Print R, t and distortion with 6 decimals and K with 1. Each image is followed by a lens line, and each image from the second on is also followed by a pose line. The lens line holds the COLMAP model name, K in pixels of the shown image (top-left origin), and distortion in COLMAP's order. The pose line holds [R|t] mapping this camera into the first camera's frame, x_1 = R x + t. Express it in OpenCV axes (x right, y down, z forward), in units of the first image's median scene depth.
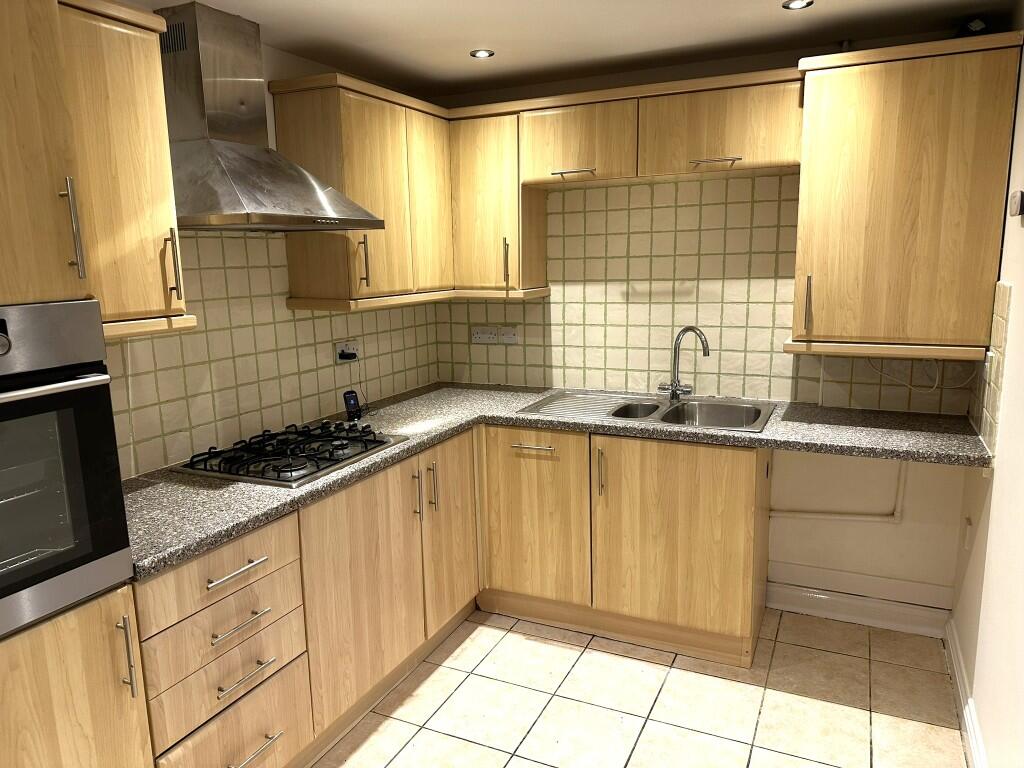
lens RADIAL K [[723.2, 0, 504.7], [0, 723.2, 382.0], [0, 0, 1]] dist [0.175398, -0.340896]
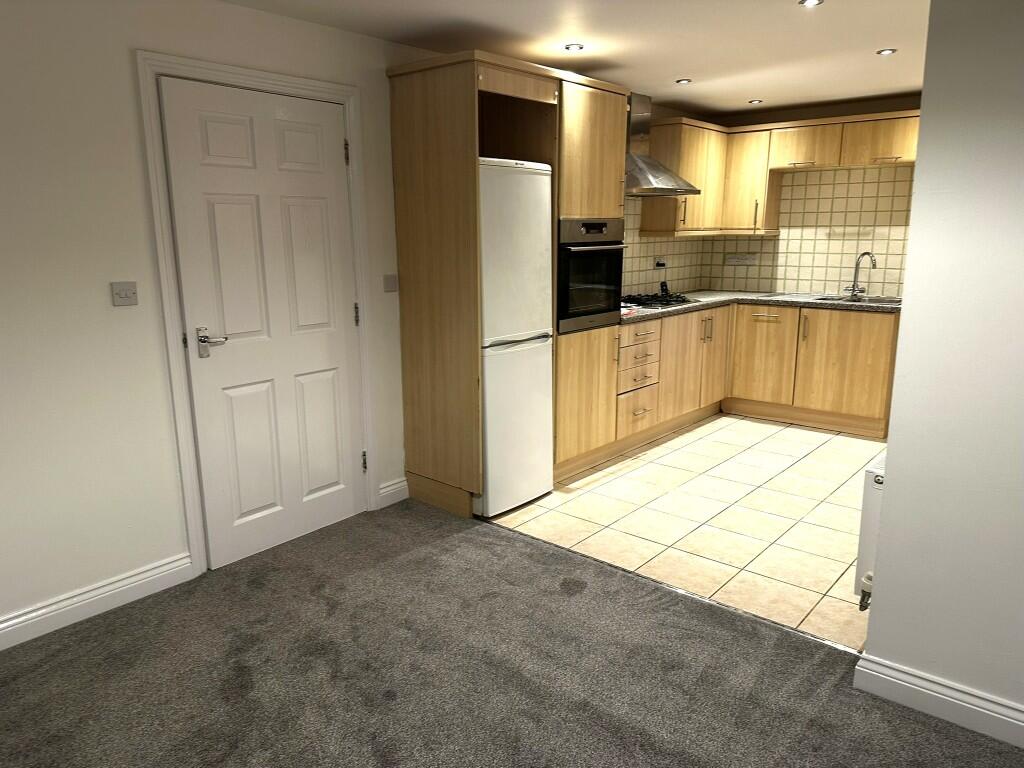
lens RADIAL K [[723.2, 0, 504.7], [0, 723.2, 382.0], [0, 0, 1]] dist [0.175398, -0.340896]
pose [[0.967568, 0.070415, -0.242599, -0.130005], [-0.061798, 0.997164, 0.042959, 0.210372], [0.244936, -0.026573, 0.969175, -0.924944]]
